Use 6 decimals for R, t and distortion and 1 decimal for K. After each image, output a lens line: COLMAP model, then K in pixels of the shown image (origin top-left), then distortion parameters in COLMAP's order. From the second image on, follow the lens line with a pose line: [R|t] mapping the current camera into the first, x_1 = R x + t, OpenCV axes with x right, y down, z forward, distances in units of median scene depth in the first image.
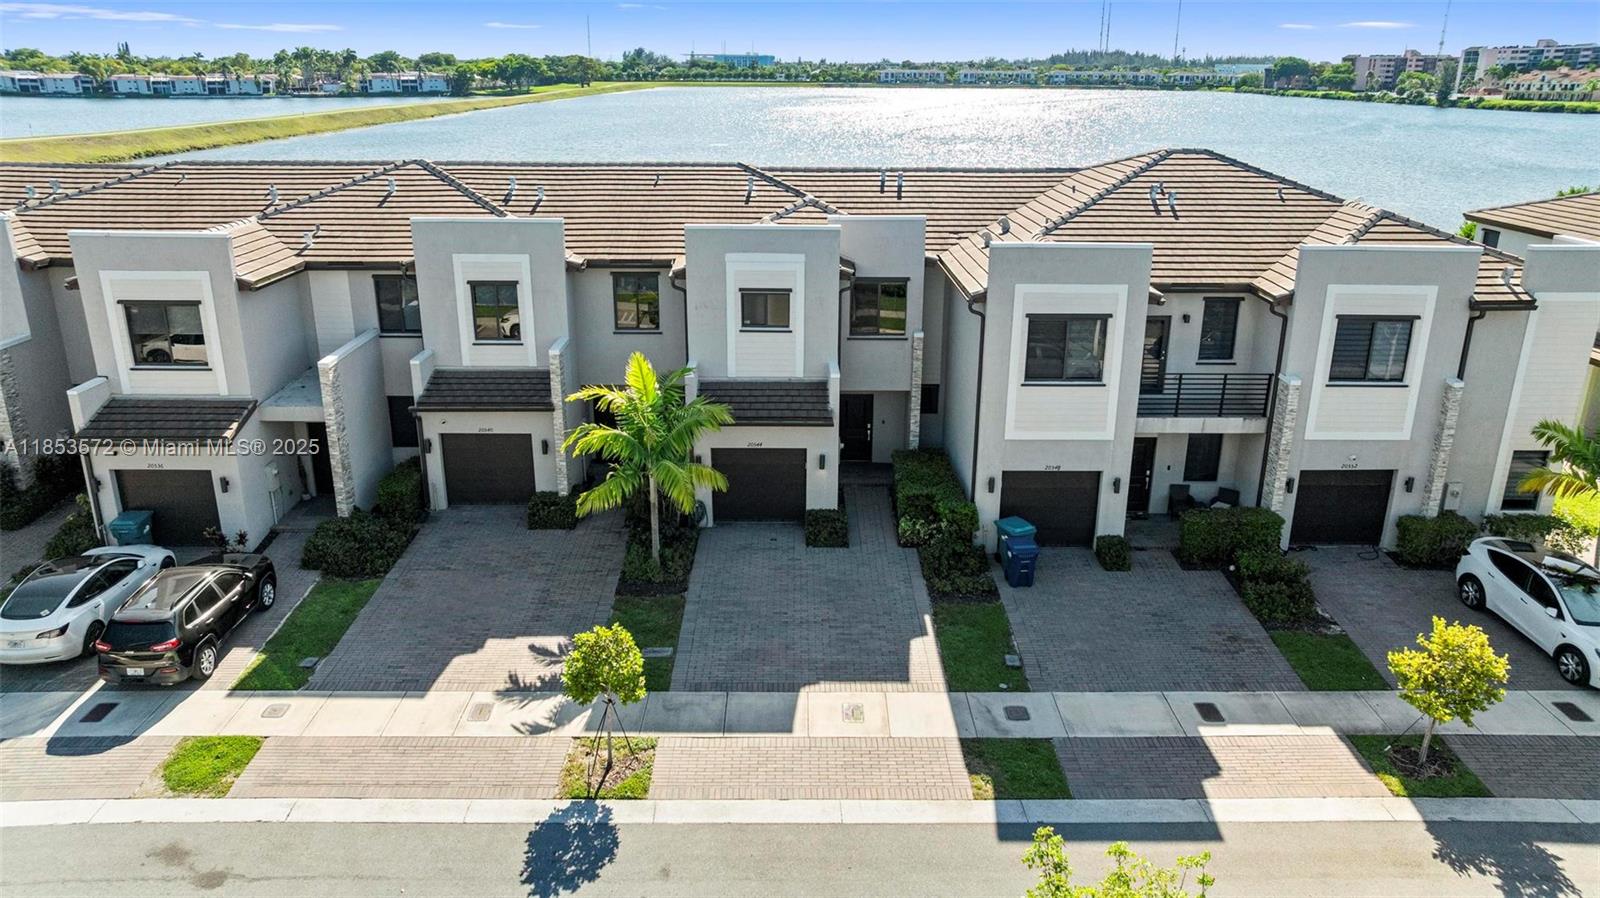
lens RADIAL K [[1122.0, 0, 793.3], [0, 1122.0, 443.3], [0, 0, 1]] dist [-0.037594, 0.024027]
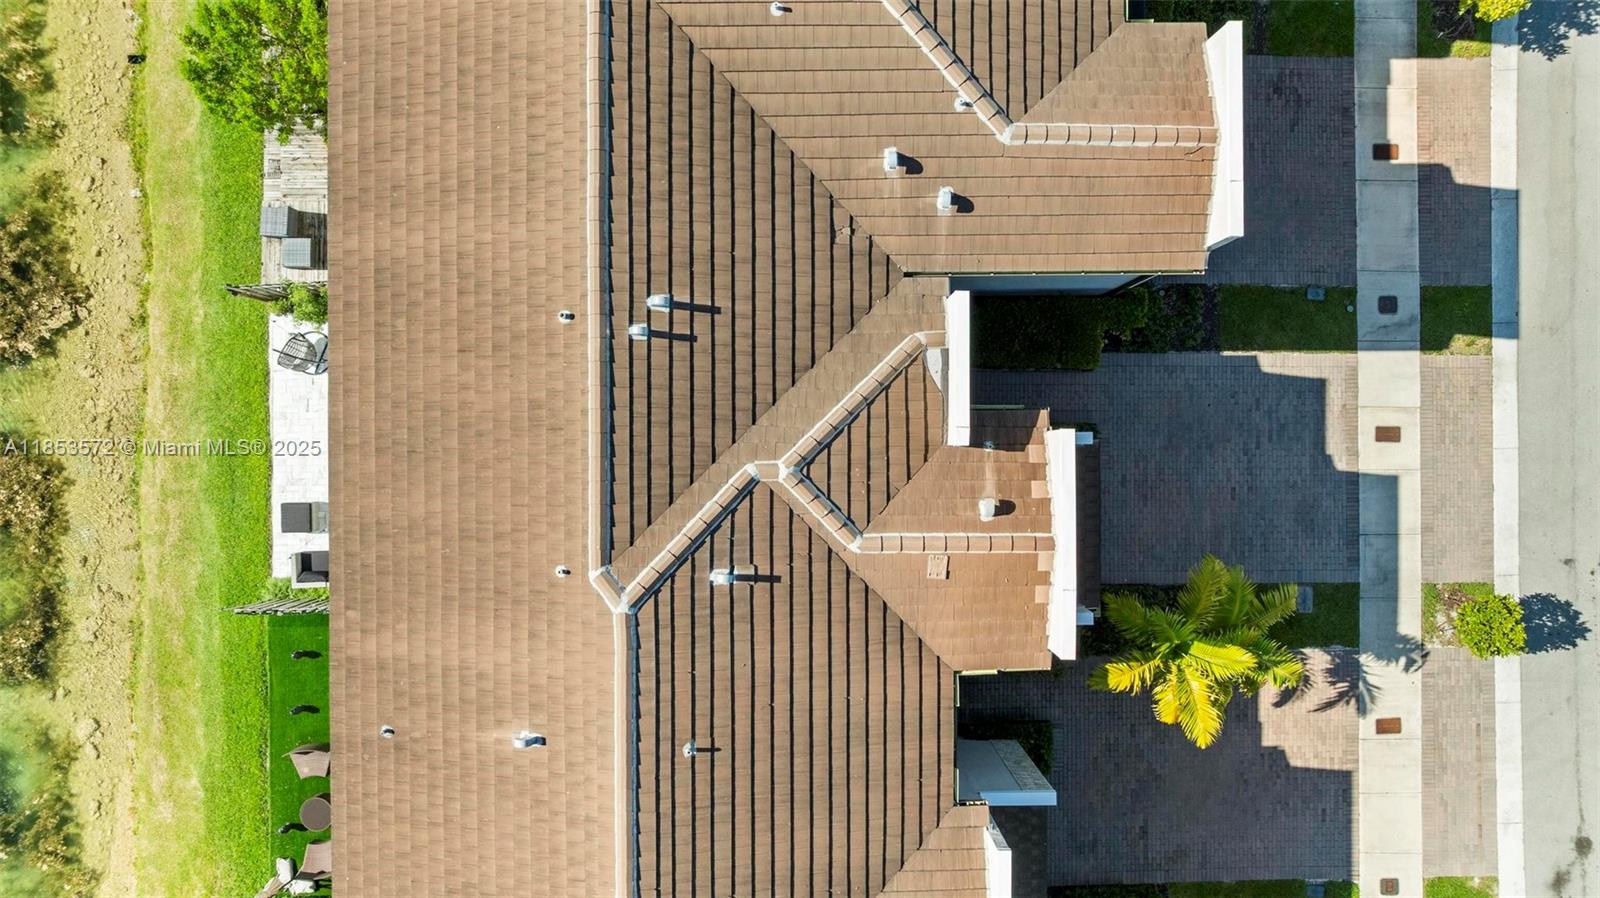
lens RADIAL K [[1122.0, 0, 796.6], [0, 1122.0, 444.8], [0, 0, 1]] dist [-0.037594, 0.024027]
pose [[0.004605, -0.999989, -0.001067, 0.037923], [0.321453, 0.000470, 0.946926, -1.112634], [-0.946914, -0.004704, 0.321451, 1.174039]]
